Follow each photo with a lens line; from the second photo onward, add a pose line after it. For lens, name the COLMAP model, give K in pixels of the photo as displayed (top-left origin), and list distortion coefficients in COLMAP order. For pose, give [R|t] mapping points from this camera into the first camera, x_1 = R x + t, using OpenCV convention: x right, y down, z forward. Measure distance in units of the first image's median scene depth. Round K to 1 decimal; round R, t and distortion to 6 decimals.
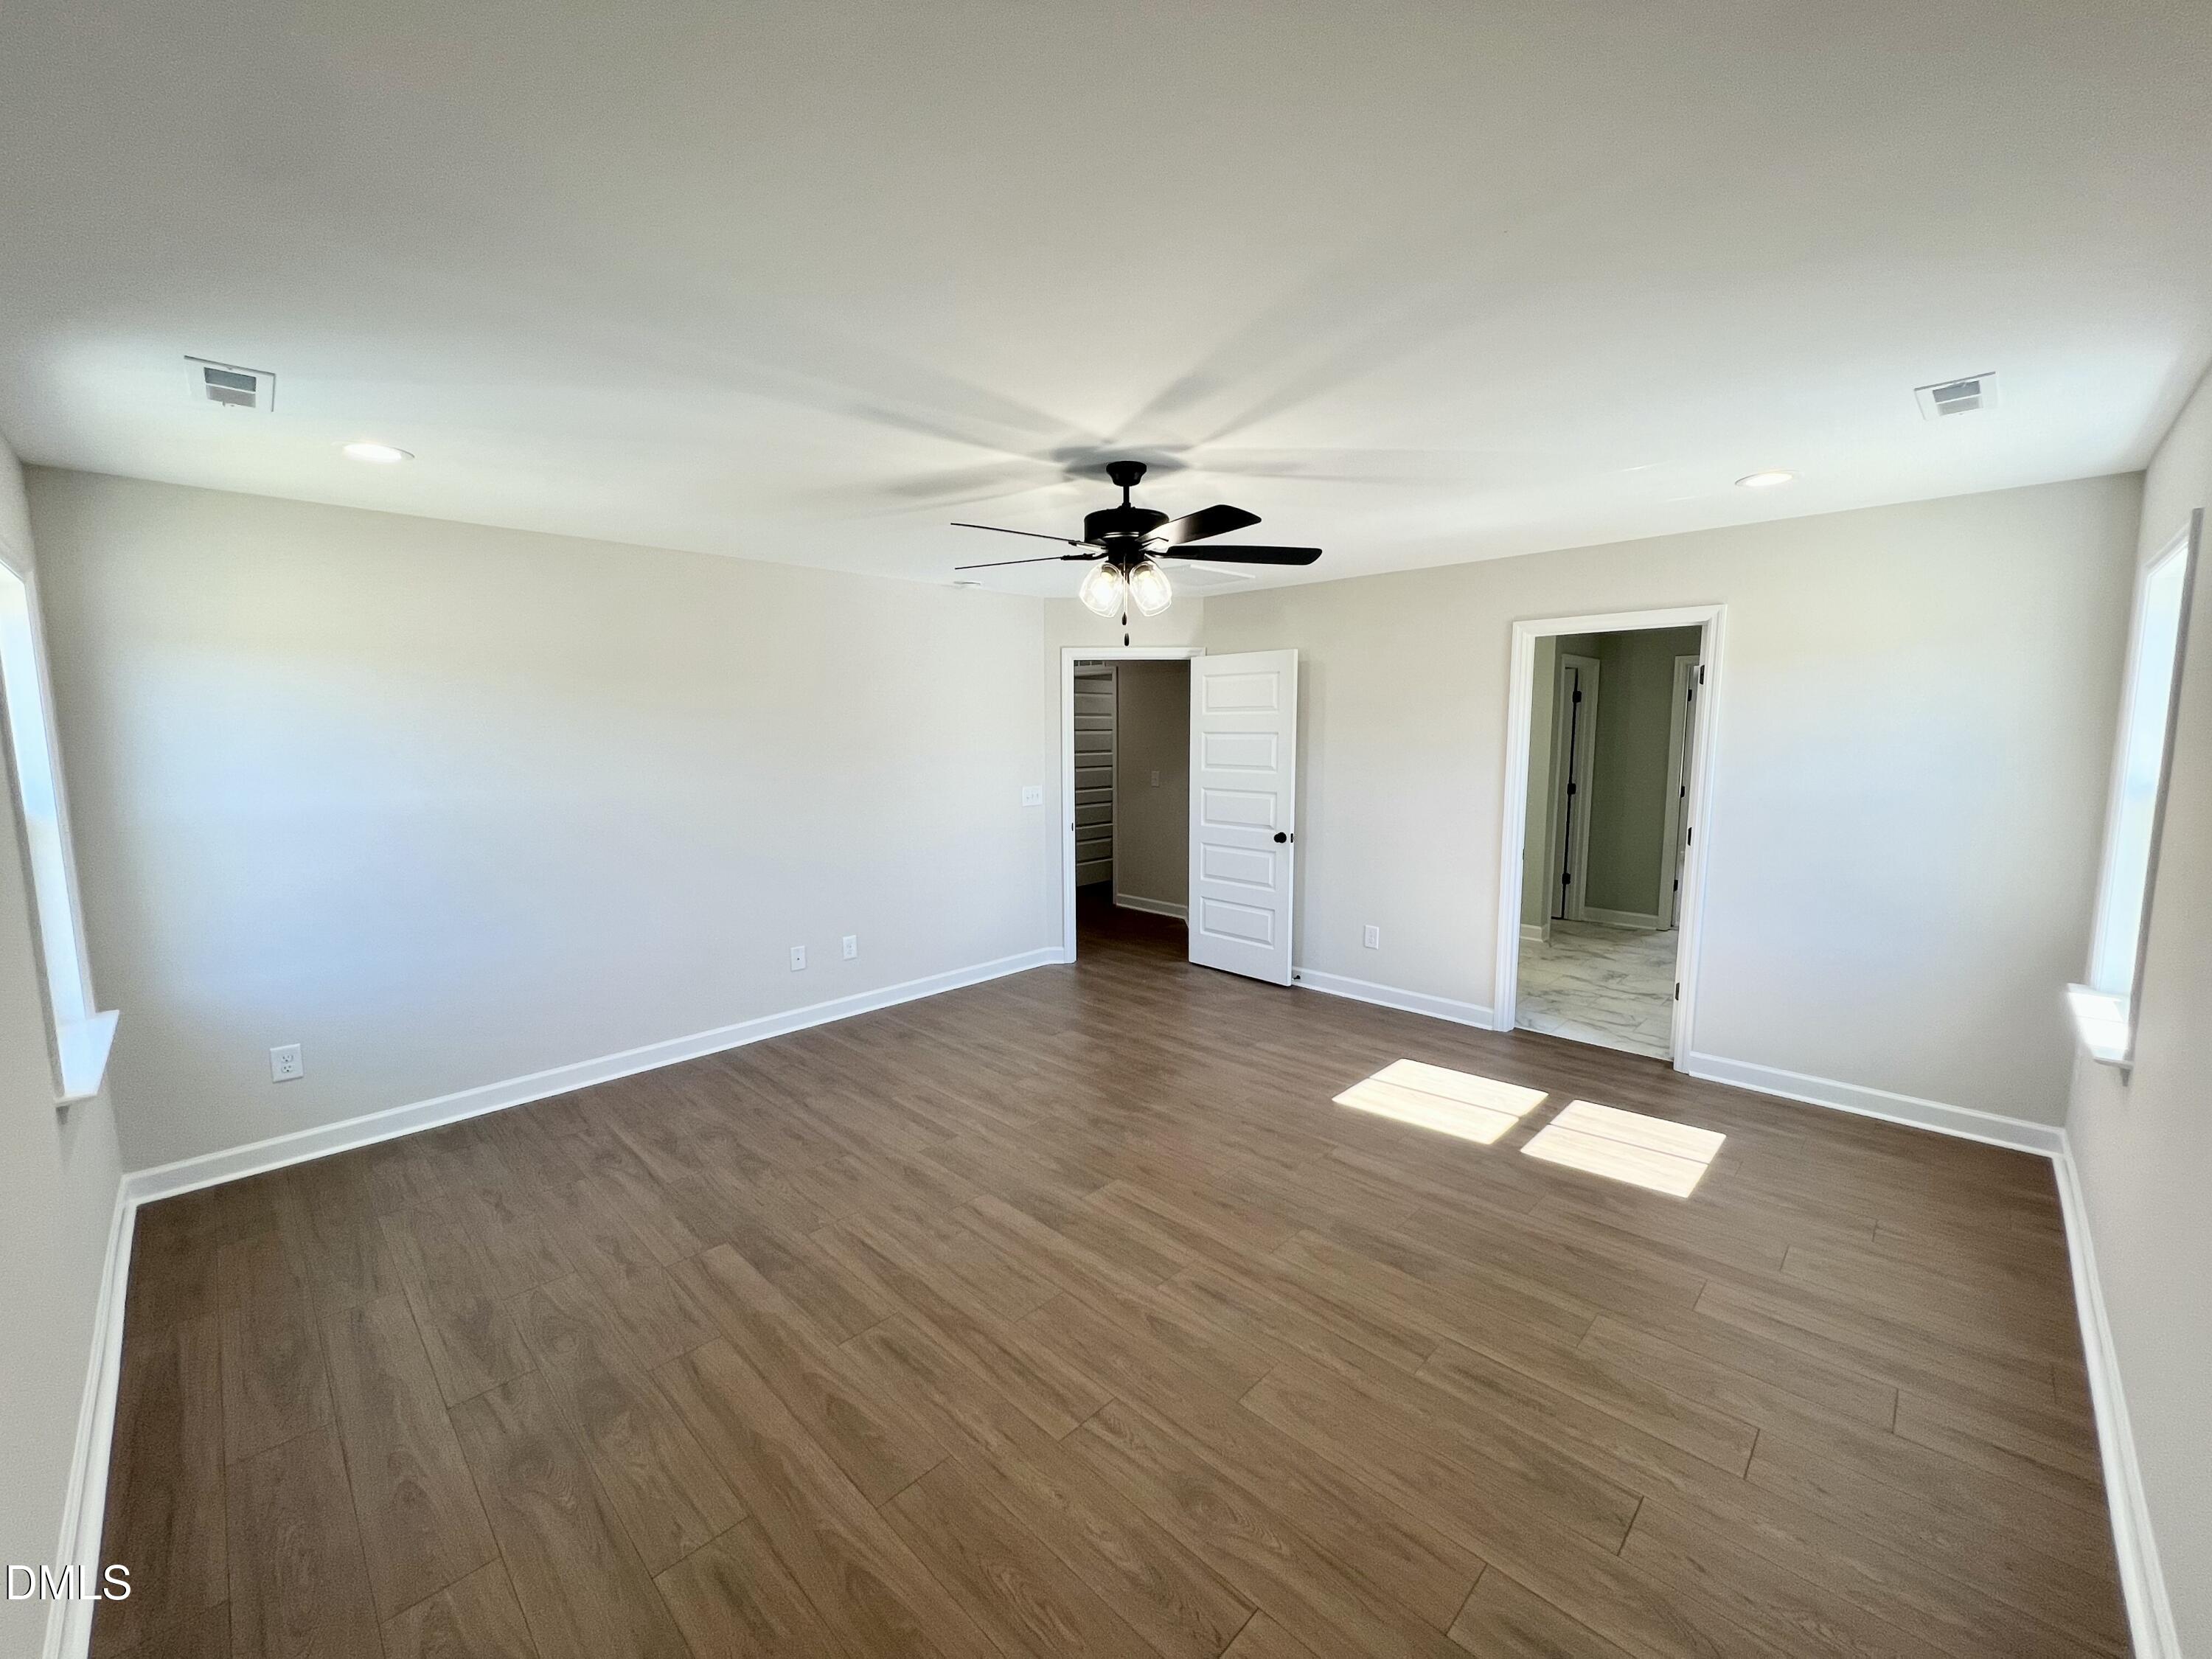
lens RADIAL K [[894.6, 0, 1102.5], [0, 894.6, 846.6], [0, 0, 1]] dist [-0.002635, -0.000161]
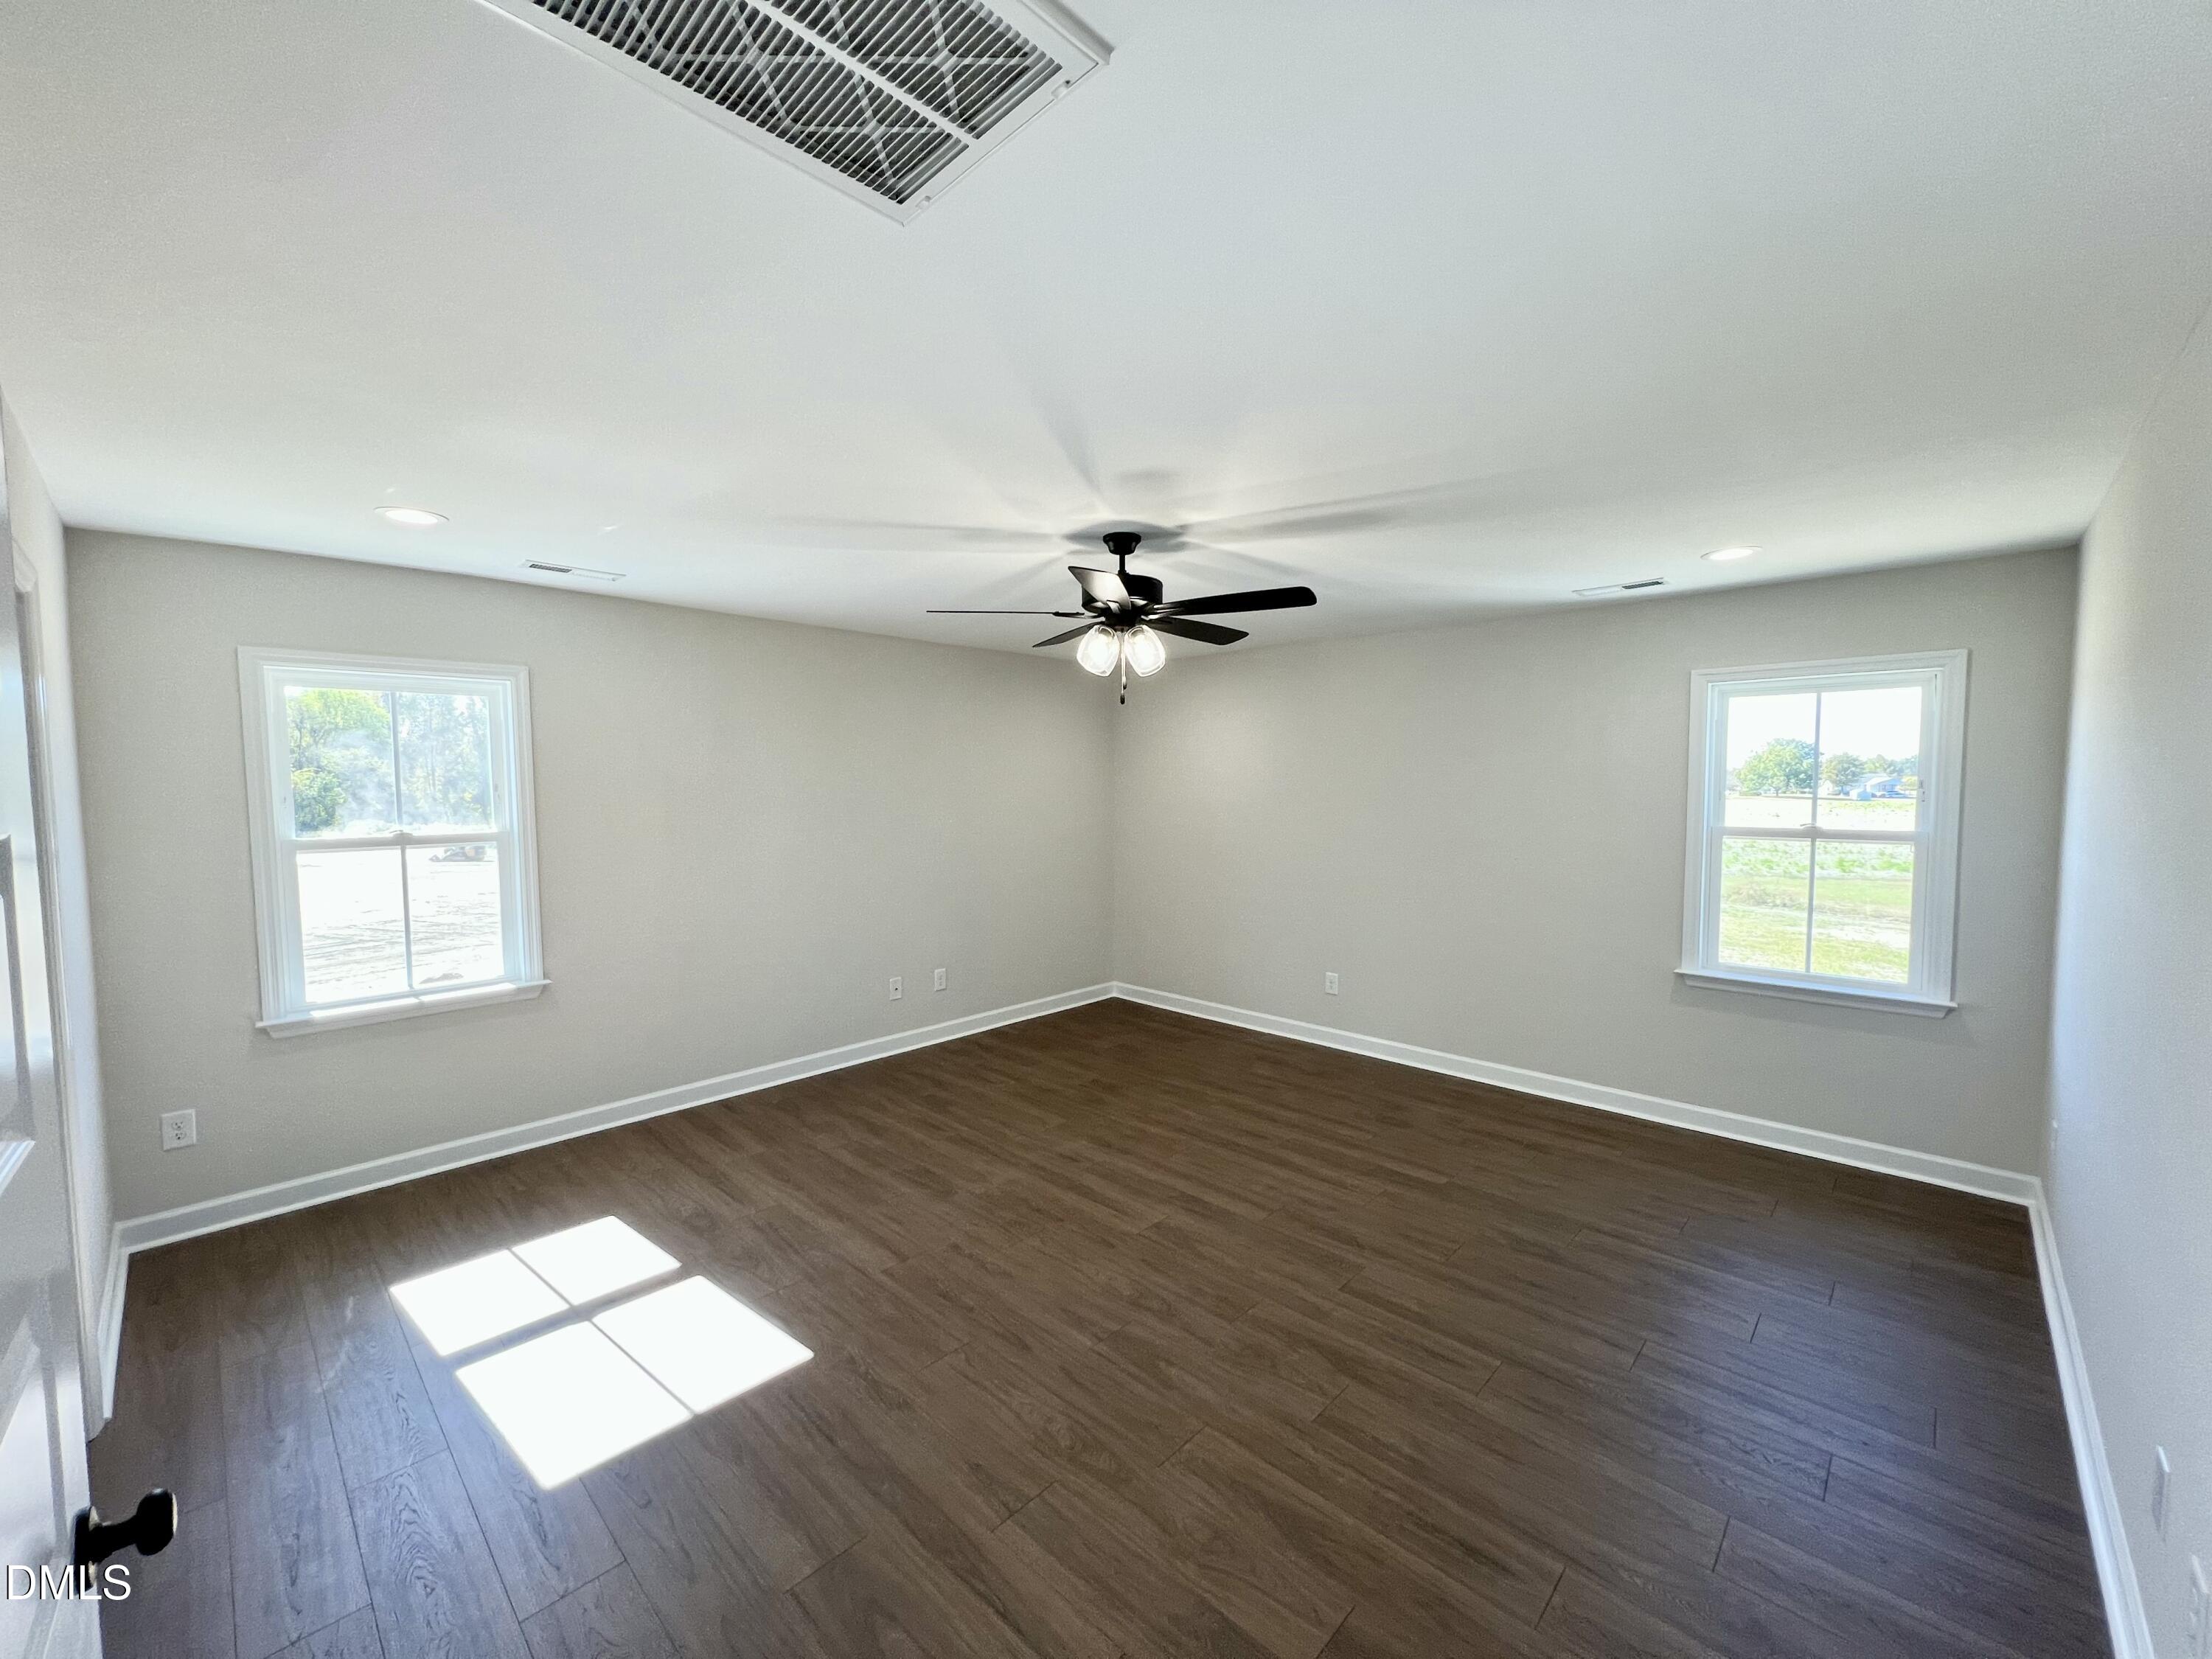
lens RADIAL K [[882.6, 0, 1107.2], [0, 882.6, 821.7], [0, 0, 1]] dist [-0.002465, 0.000306]
pose [[-0.999815, 0.011803, -0.015207, 0.063704], [0.008938, 0.984292, 0.176324, -0.277677], [0.017049, 0.176155, -0.984215, 2.071377]]
